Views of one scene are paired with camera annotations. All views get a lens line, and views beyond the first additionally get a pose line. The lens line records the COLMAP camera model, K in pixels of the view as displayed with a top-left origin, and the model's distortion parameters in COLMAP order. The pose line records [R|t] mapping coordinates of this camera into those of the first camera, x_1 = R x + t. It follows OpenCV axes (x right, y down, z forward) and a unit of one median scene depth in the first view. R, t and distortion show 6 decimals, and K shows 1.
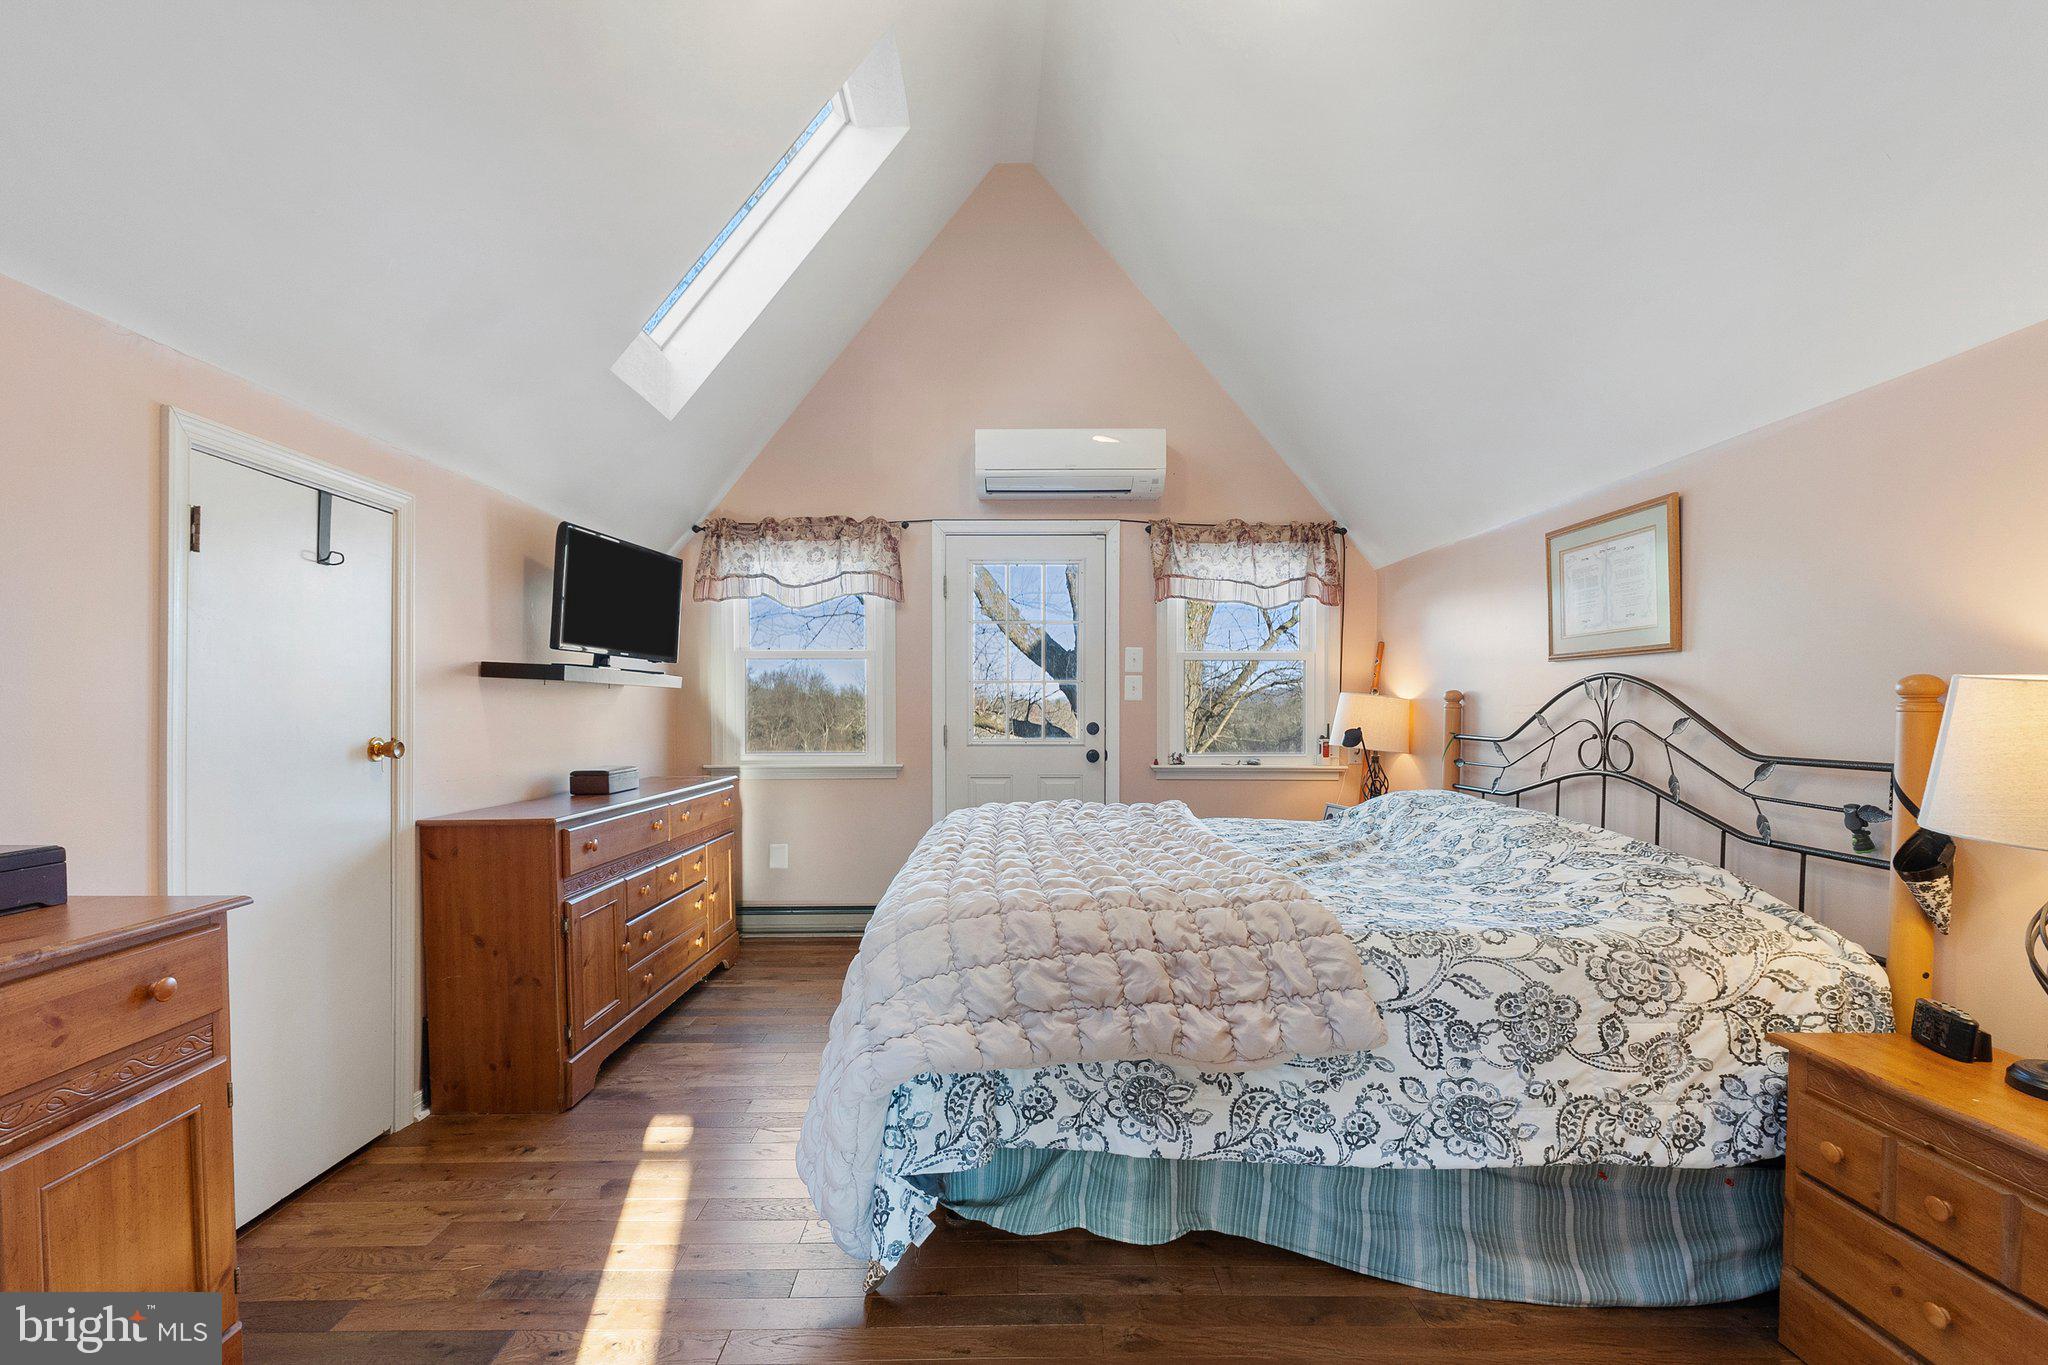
lens RADIAL K [[895.1, 0, 1024.5], [0, 895.1, 736.4], [0, 0, 1]] dist [-0.009067, -0.000489]
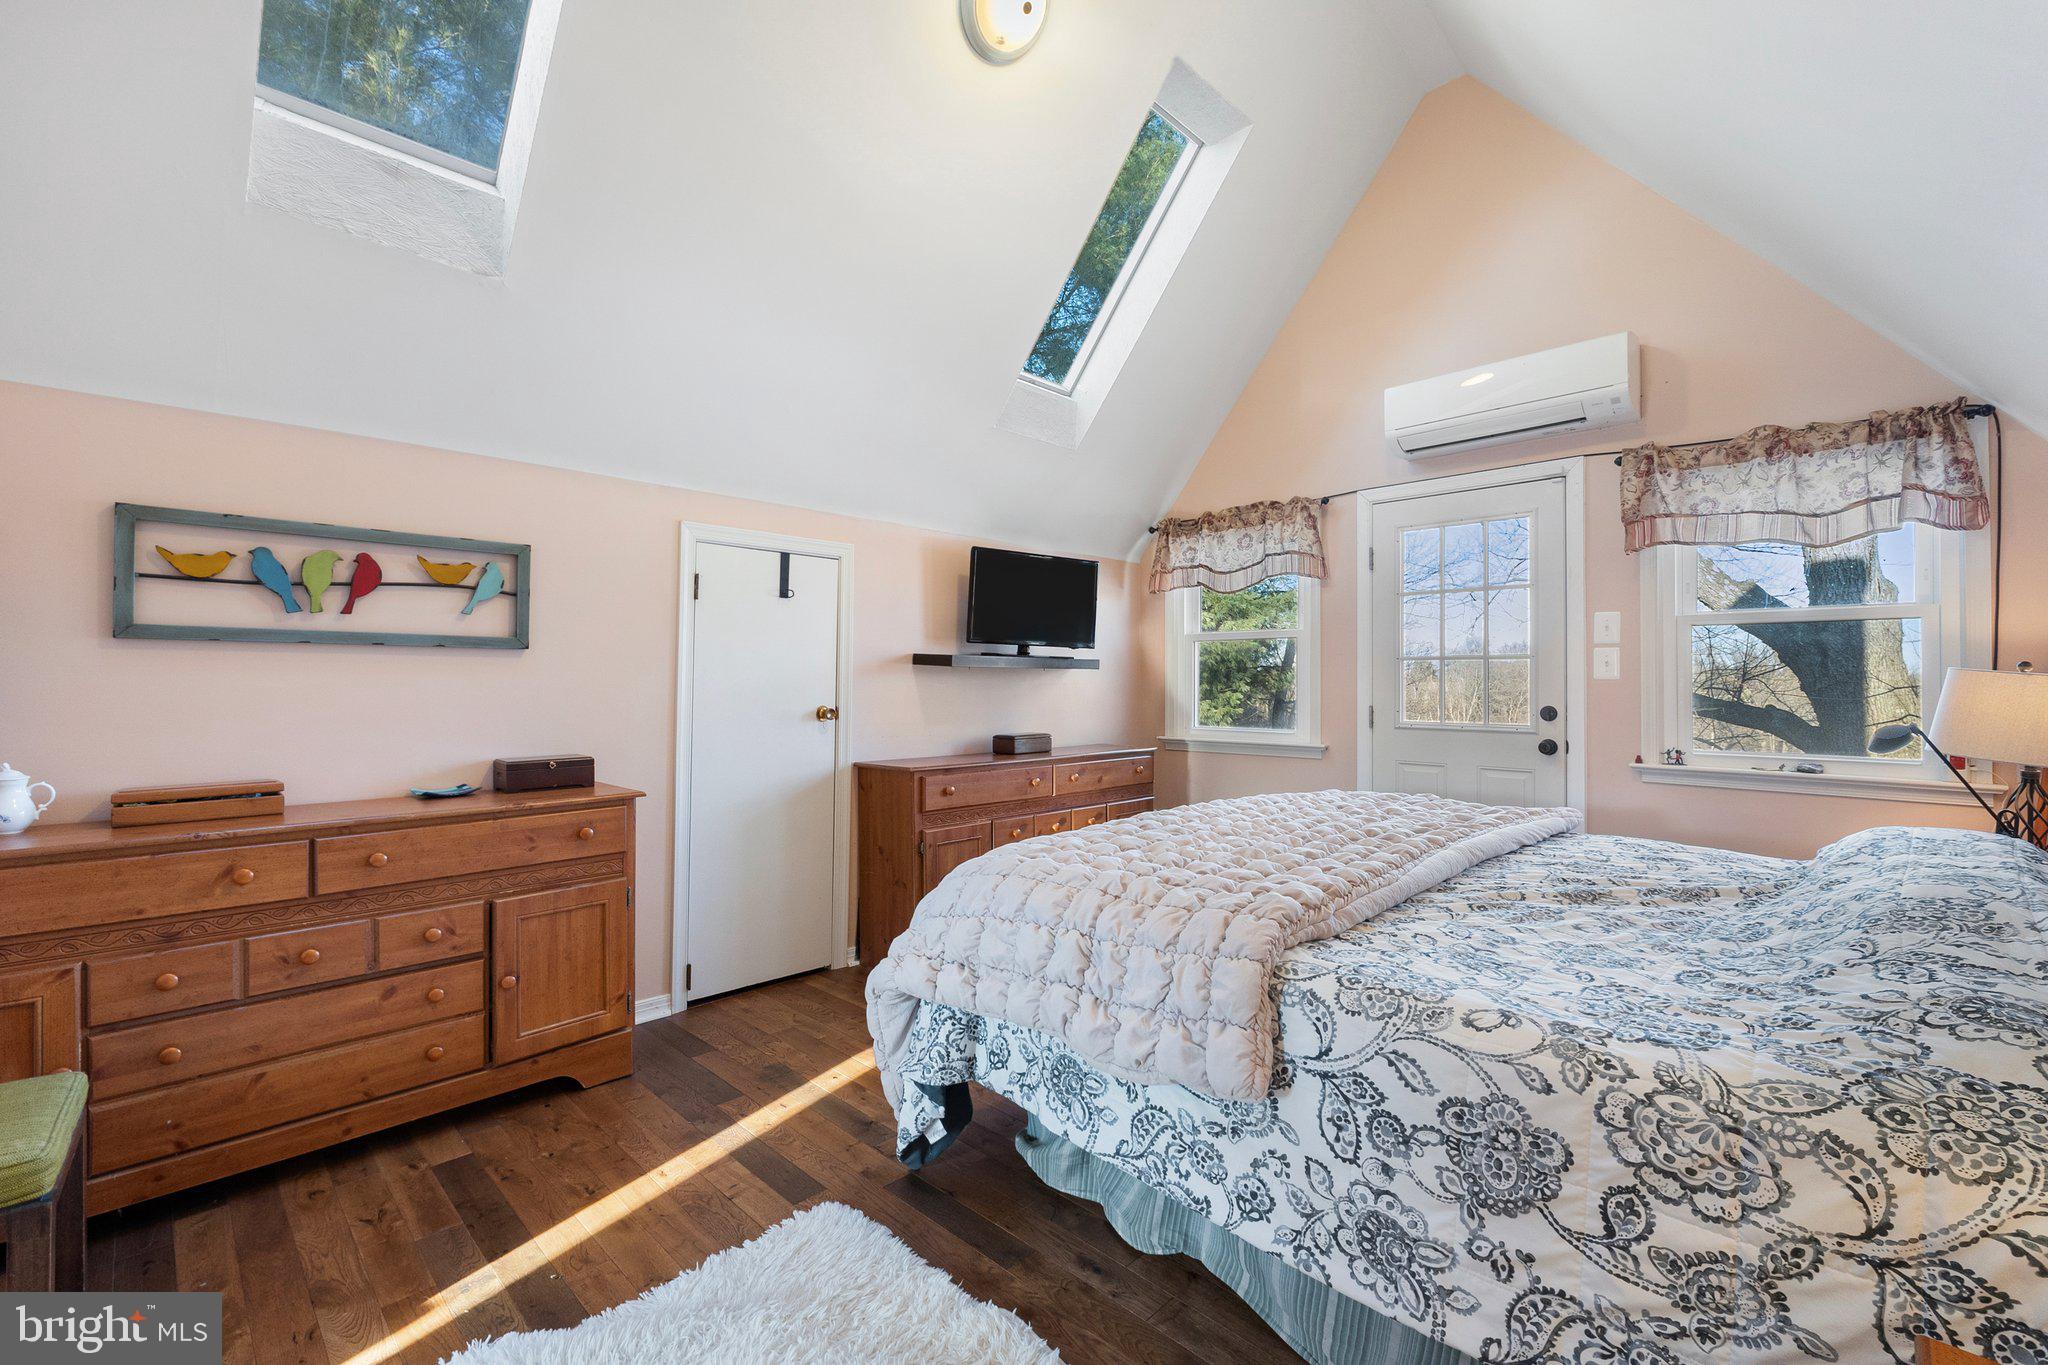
lens RADIAL K [[874.1, 0, 1024.0], [0, 874.1, 682.5], [0, 0, 1]] dist [-0.010146, 0.000346]
pose [[0.701800, 0.002704, -0.712369, 0.794976], [-0.024857, 0.999477, -0.020695, -0.022582], [0.711941, 0.032231, 0.701500, 0.251147]]
